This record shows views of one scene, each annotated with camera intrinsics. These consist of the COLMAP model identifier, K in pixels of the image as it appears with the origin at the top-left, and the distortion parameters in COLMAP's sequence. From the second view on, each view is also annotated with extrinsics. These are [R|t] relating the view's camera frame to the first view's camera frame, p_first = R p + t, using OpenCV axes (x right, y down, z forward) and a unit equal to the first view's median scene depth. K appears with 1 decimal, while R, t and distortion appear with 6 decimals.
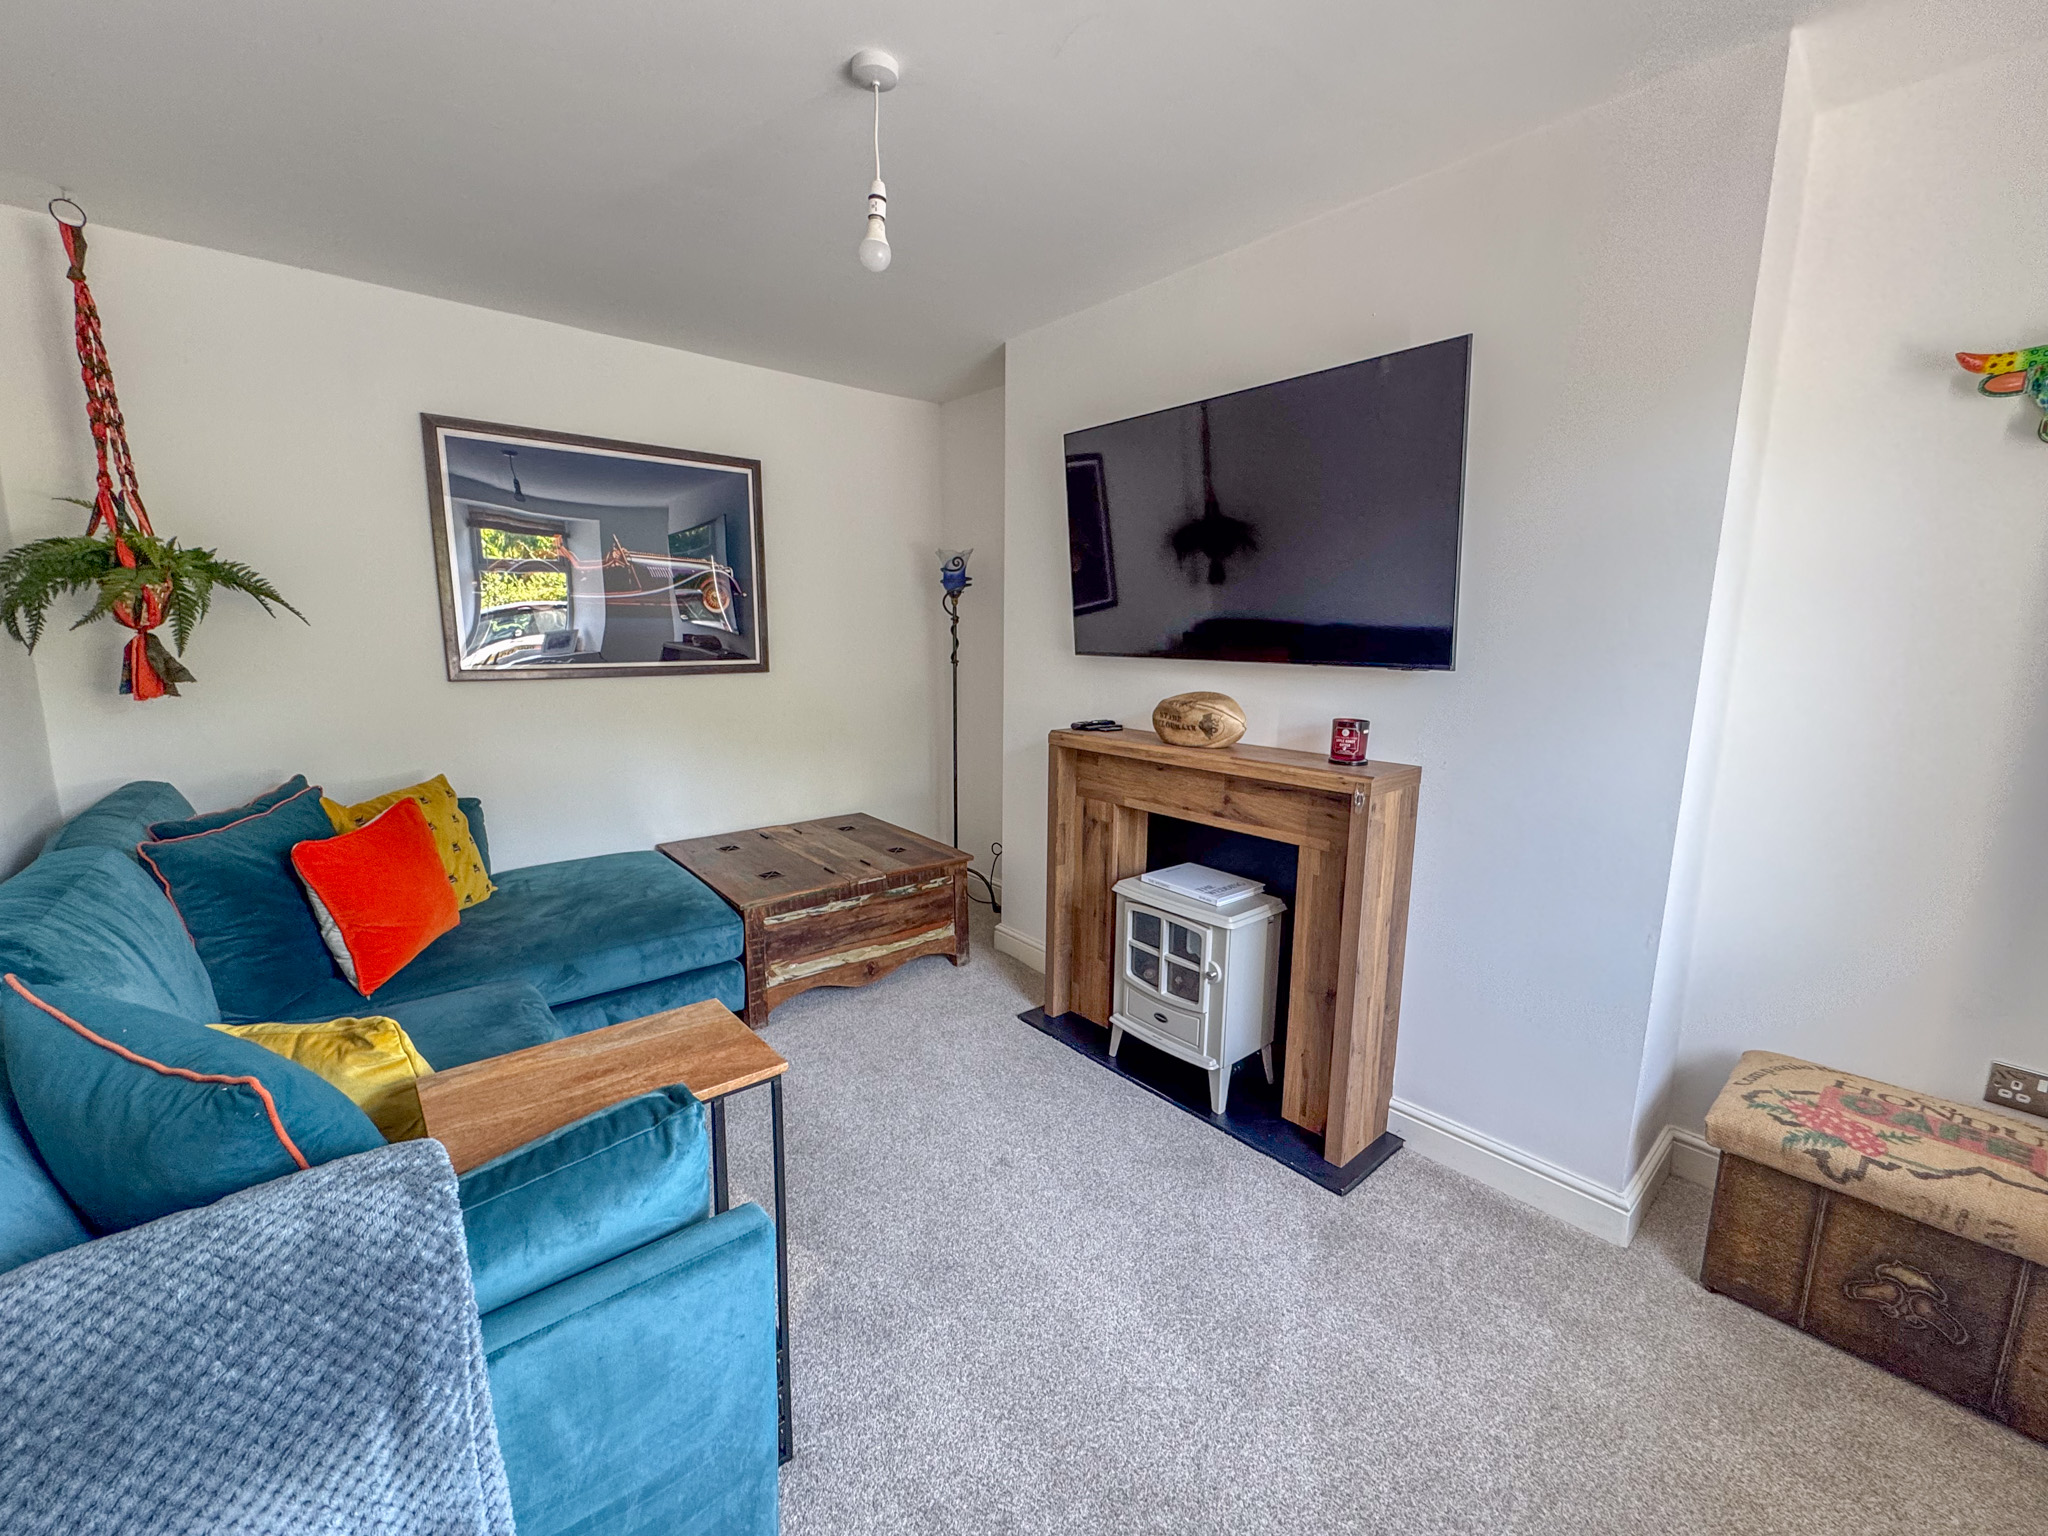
lens RADIAL K [[832.1, 0, 1024.0], [0, 832.1, 768.0], [0, 0, 1]] dist [-0.002823, -0.000117]
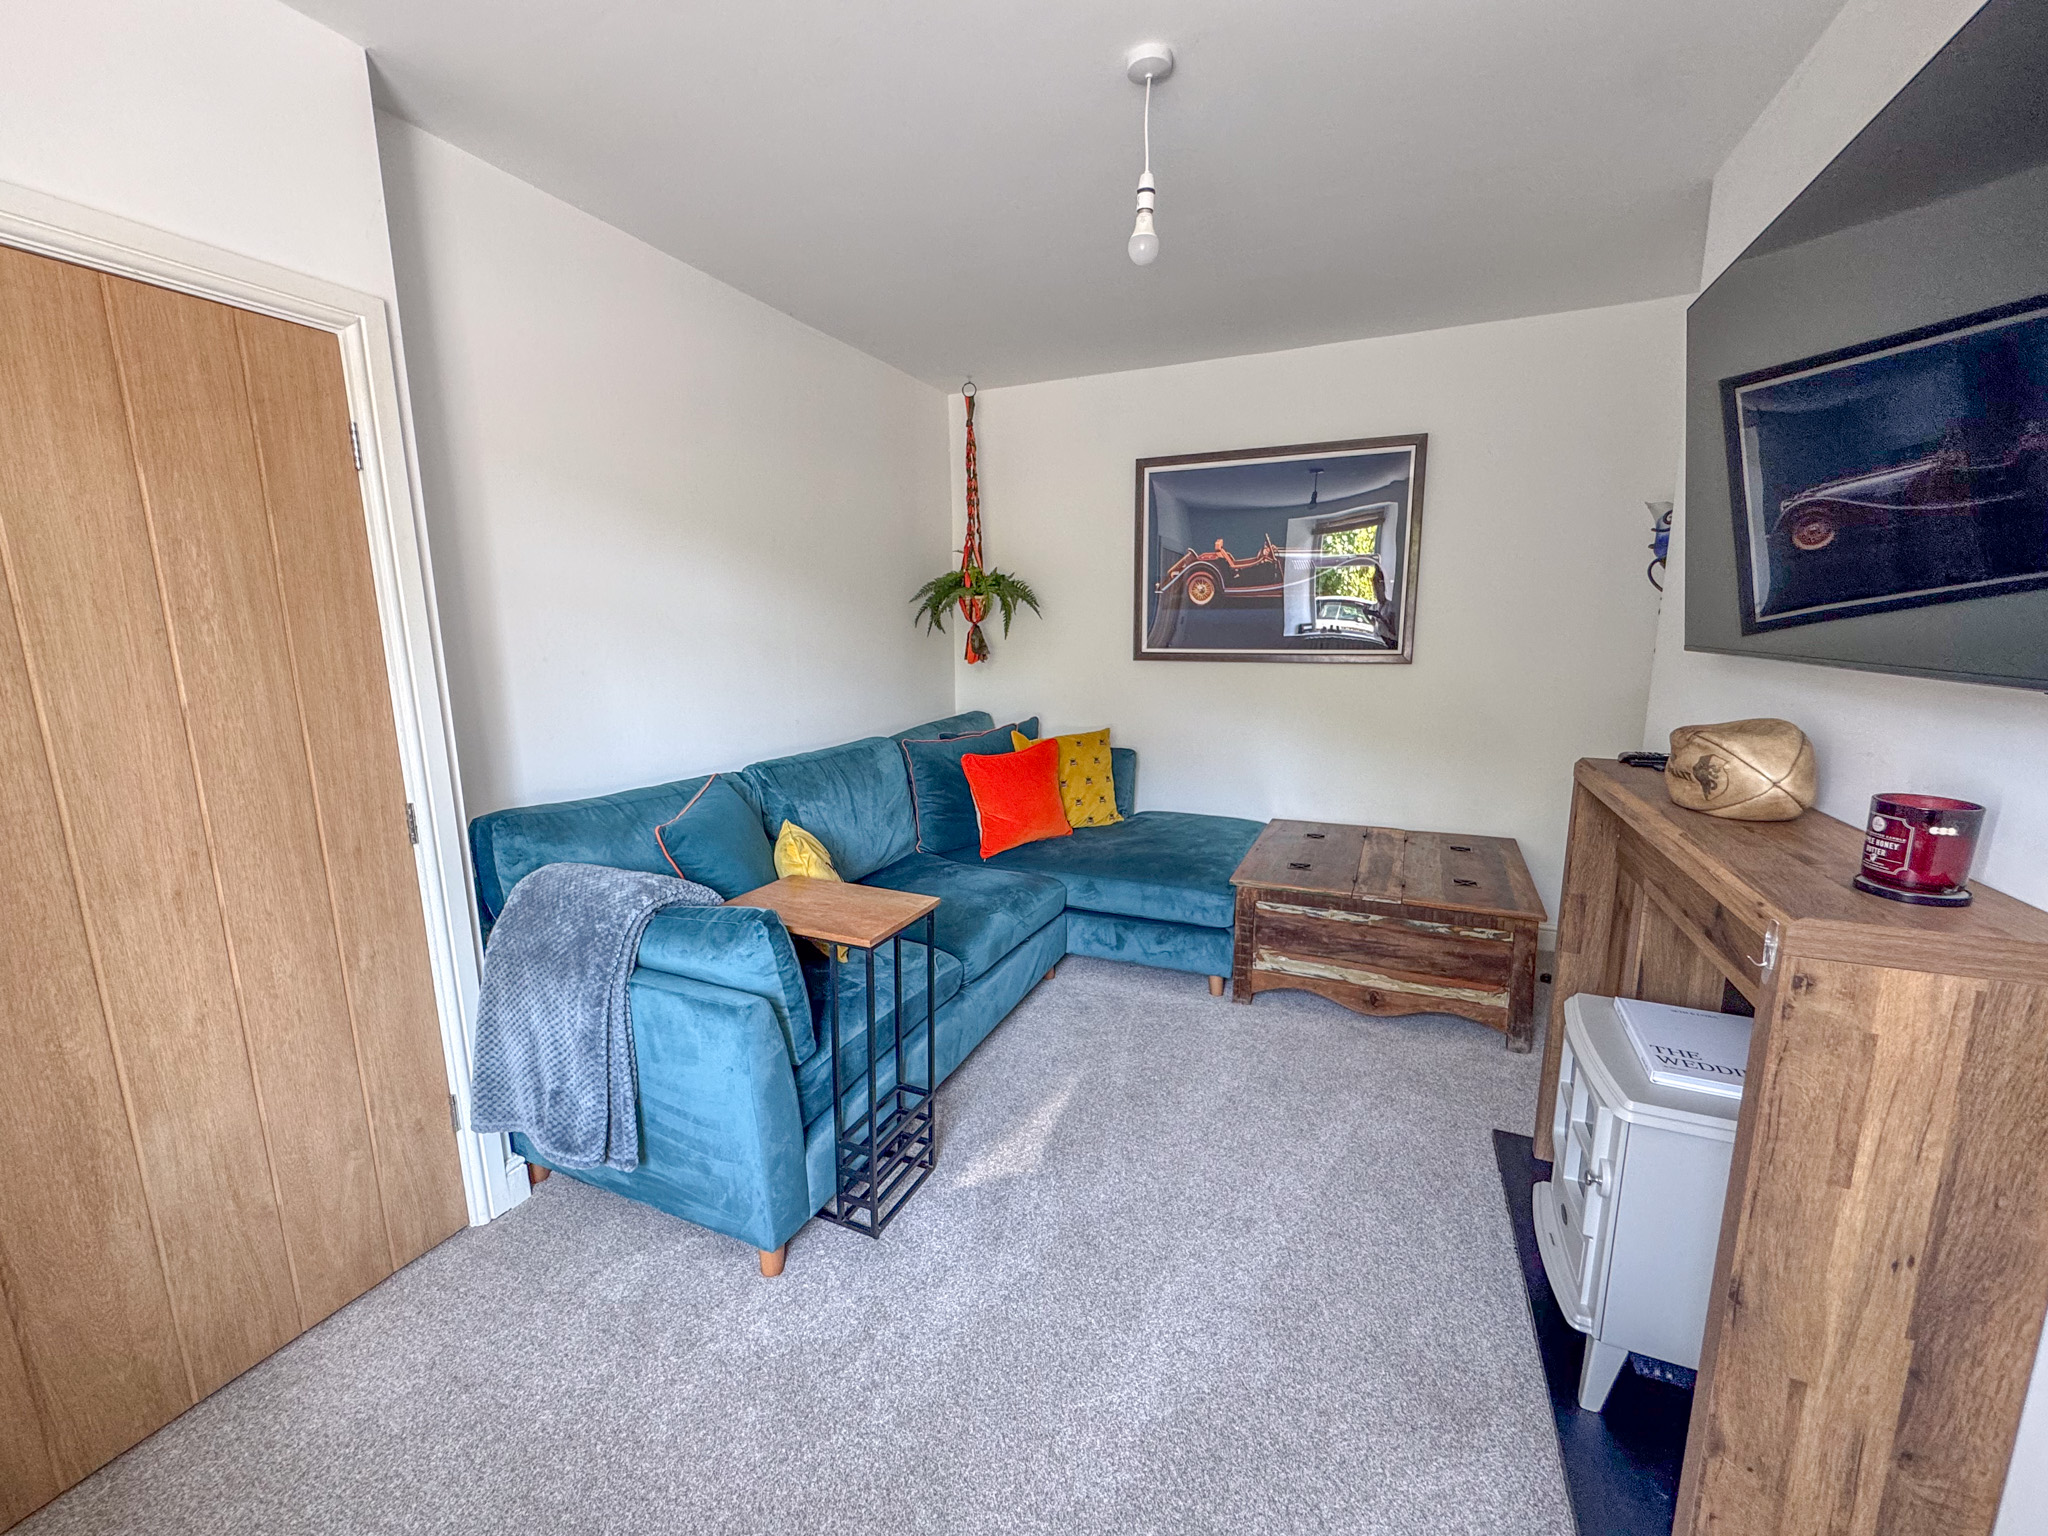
lens RADIAL K [[832.1, 0, 1024.0], [0, 832.1, 768.0], [0, 0, 1]] dist [-0.002823, -0.000117]
pose [[0.424433, 0.147040, -0.893440, 0.441734], [-0.135922, 0.985892, 0.097684, -0.040020], [0.895199, 0.079978, 0.438431, 0.273840]]
